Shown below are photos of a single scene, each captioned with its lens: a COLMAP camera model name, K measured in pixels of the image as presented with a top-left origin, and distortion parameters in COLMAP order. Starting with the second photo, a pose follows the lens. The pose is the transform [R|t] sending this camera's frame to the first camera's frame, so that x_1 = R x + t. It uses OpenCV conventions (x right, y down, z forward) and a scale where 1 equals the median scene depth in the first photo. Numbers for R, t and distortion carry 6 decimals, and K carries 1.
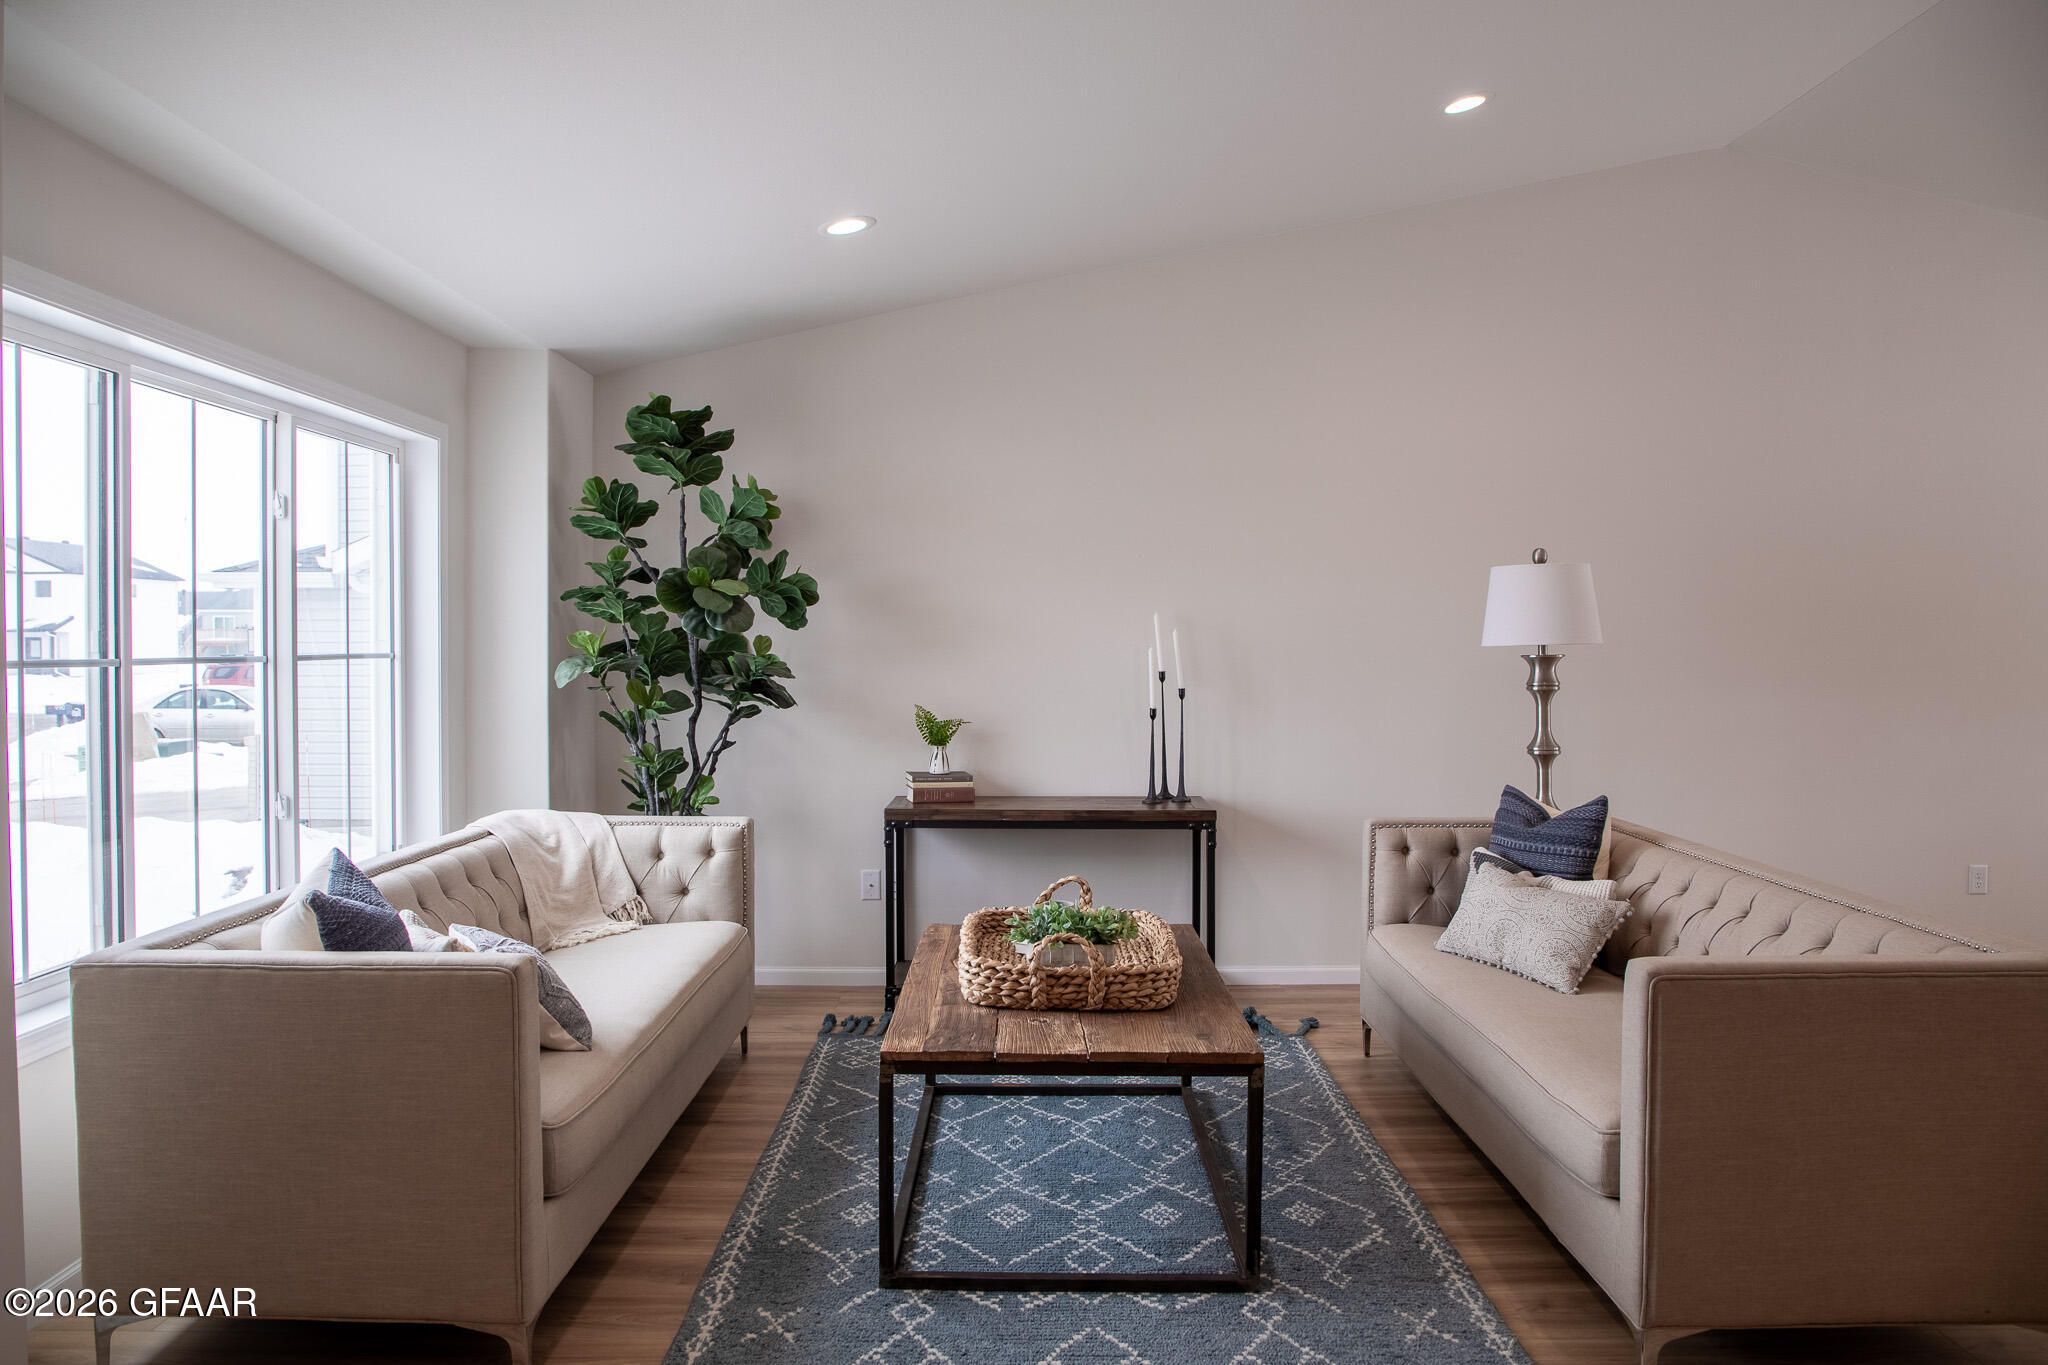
lens RADIAL K [[1389.0, 0, 1021.6], [0, 1389.0, 694.5], [0, 0, 1]] dist [-0.072337, 0.031626]
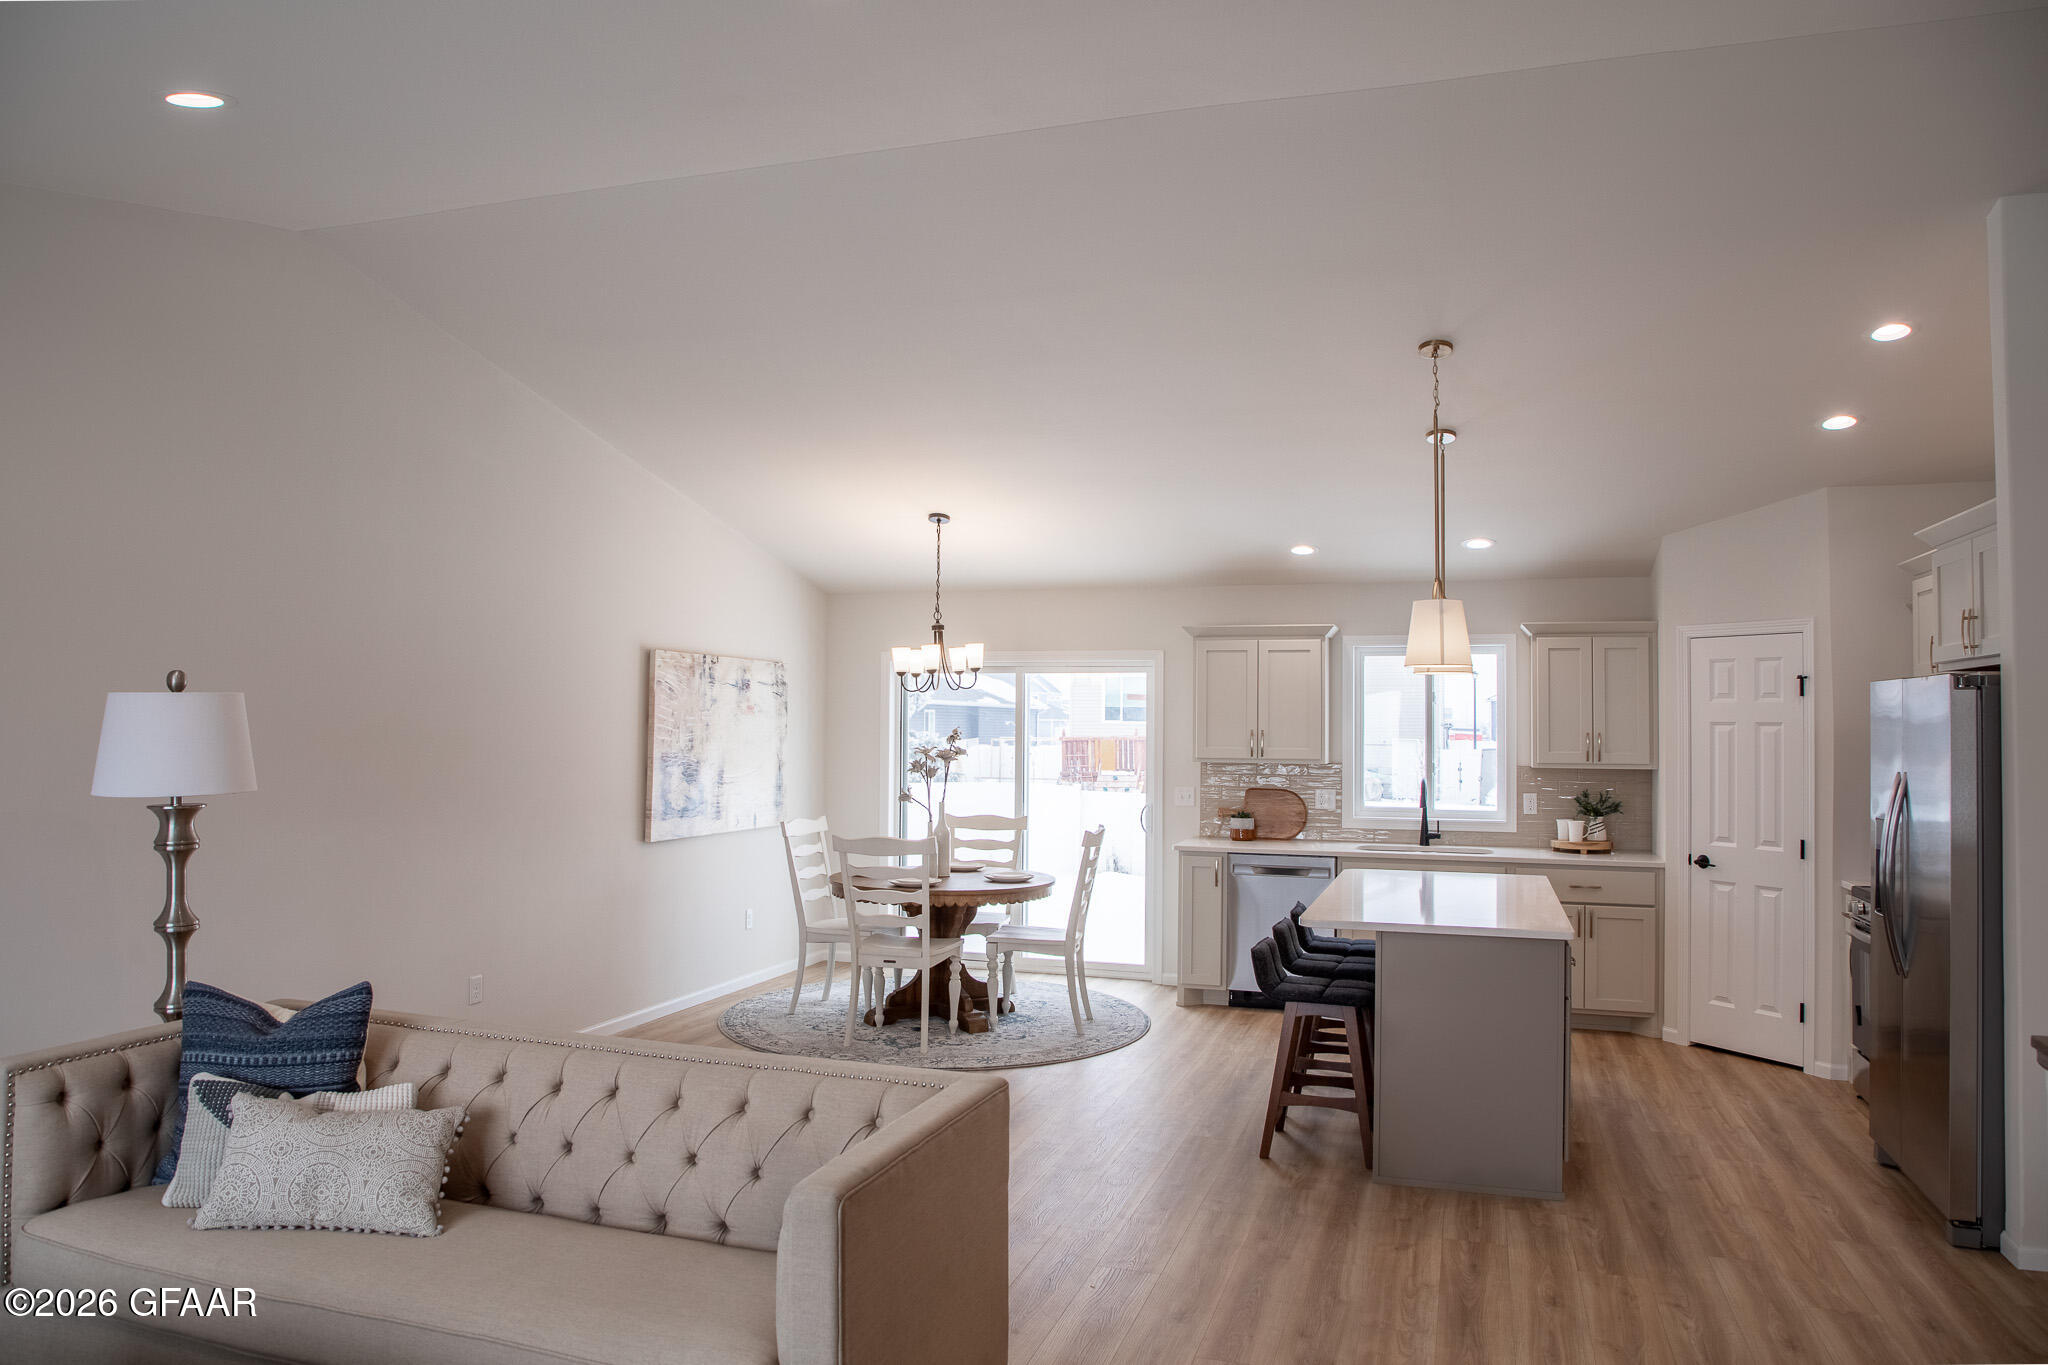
lens RADIAL K [[1389.0, 0, 1026.4], [0, 1389.0, 688.5], [0, 0, 1]] dist [-0.072337, 0.031626]
pose [[0.313639, 0.034859, 0.948902, -0.225168], [0.019789, 0.998869, -0.043235, -0.056192], [-0.949336, 0.032338, 0.312594, 0.309056]]
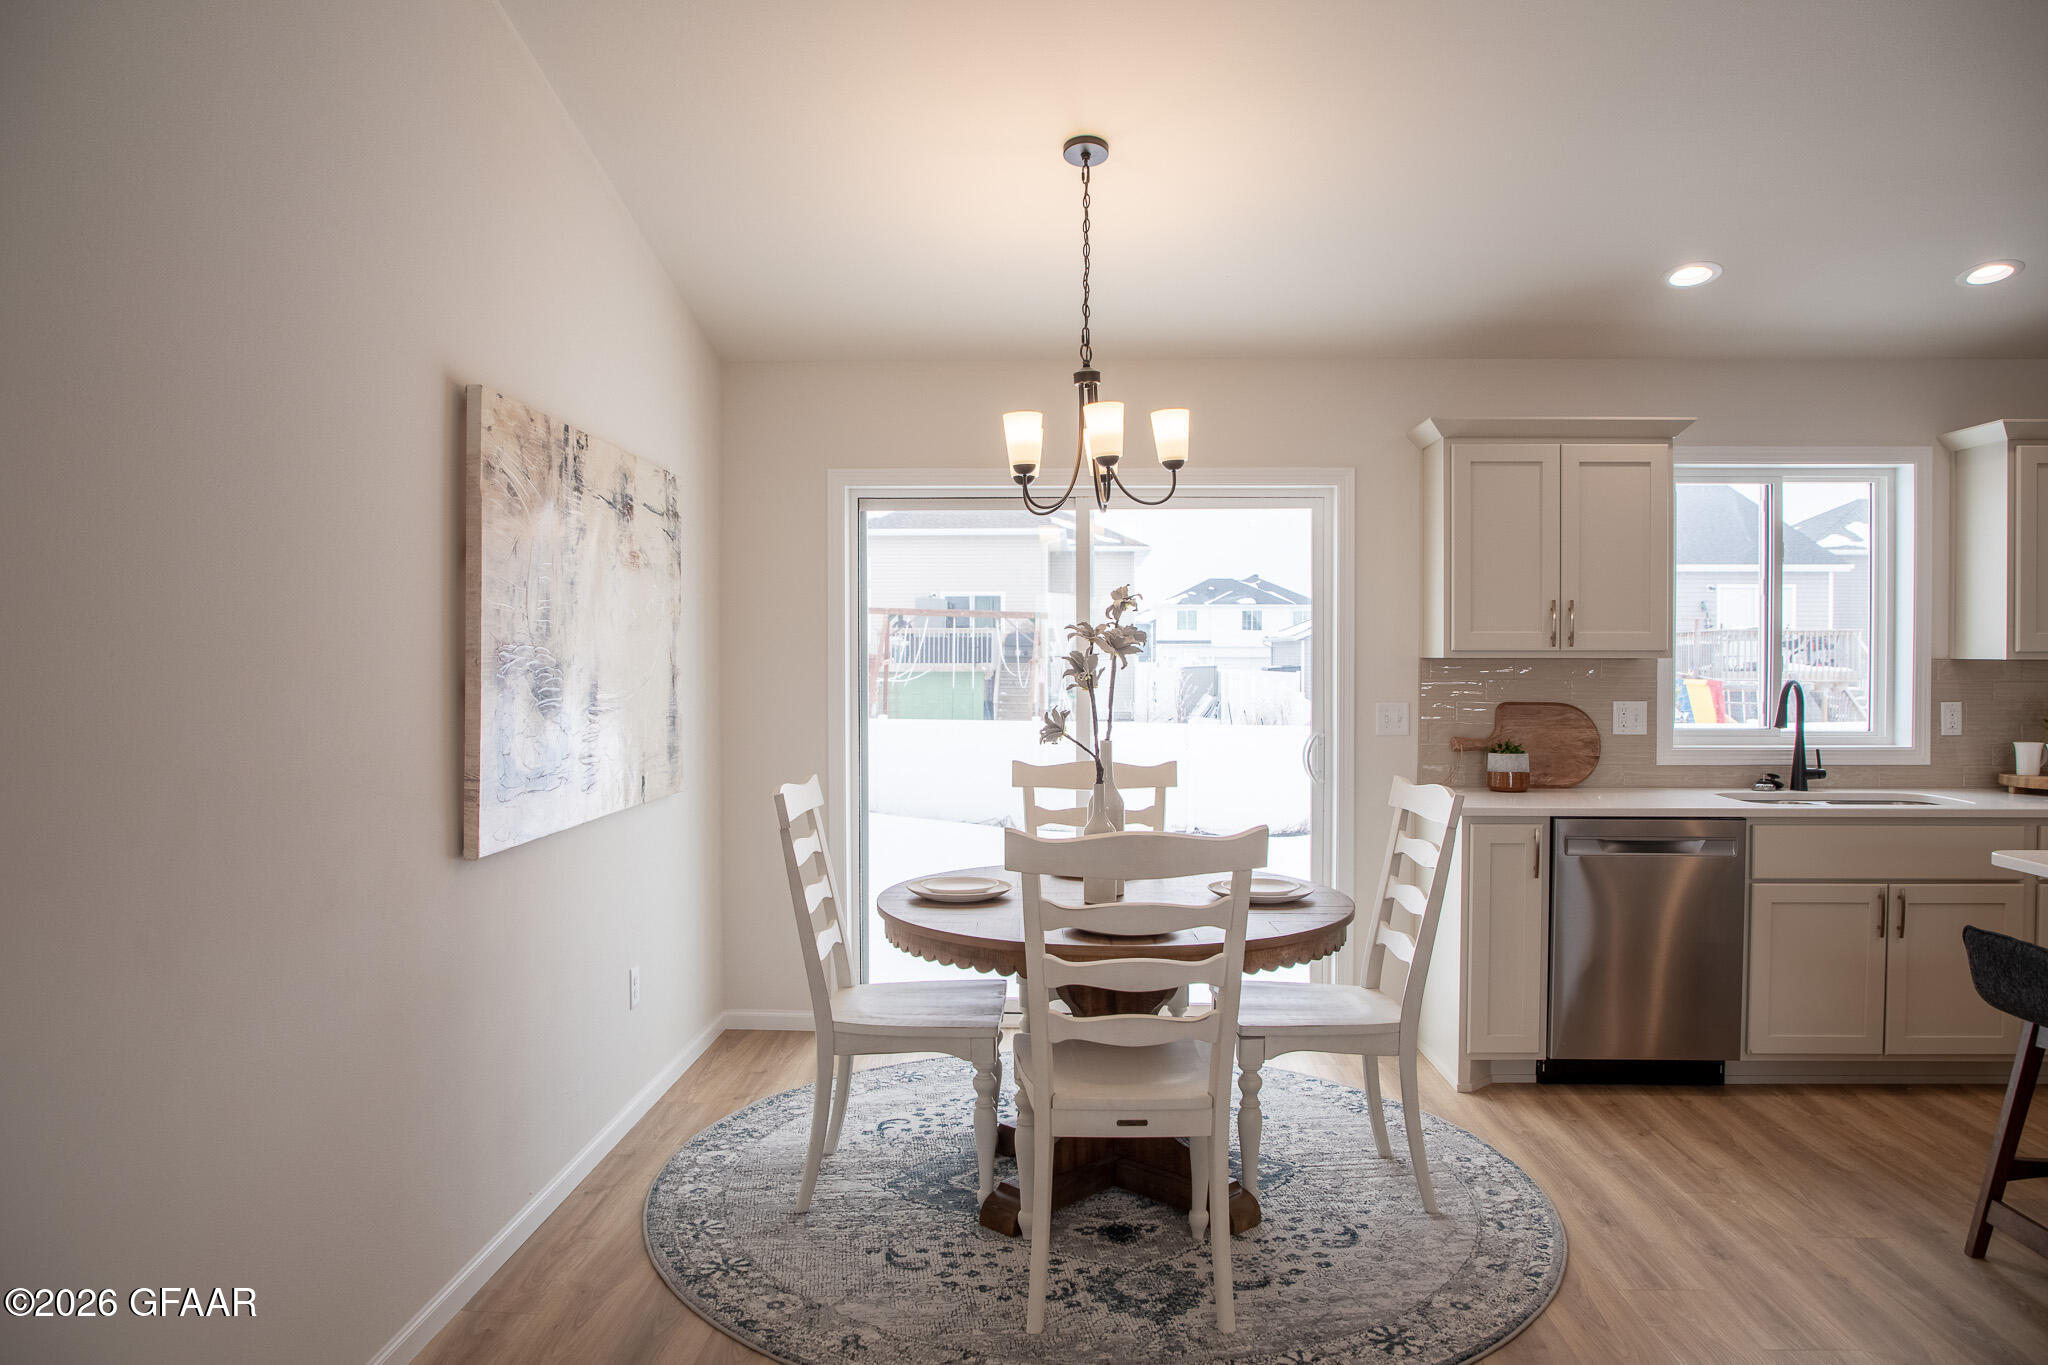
lens RADIAL K [[1389.0, 0, 1024.4], [0, 1389.0, 680.2], [0, 0, 1]] dist [-0.072337, 0.031626]
pose [[0.053705, -0.014077, 0.998458, 0.489660], [0.032074, 0.999409, 0.012365, -0.041157], [-0.998042, 0.031360, 0.054125, 0.900660]]
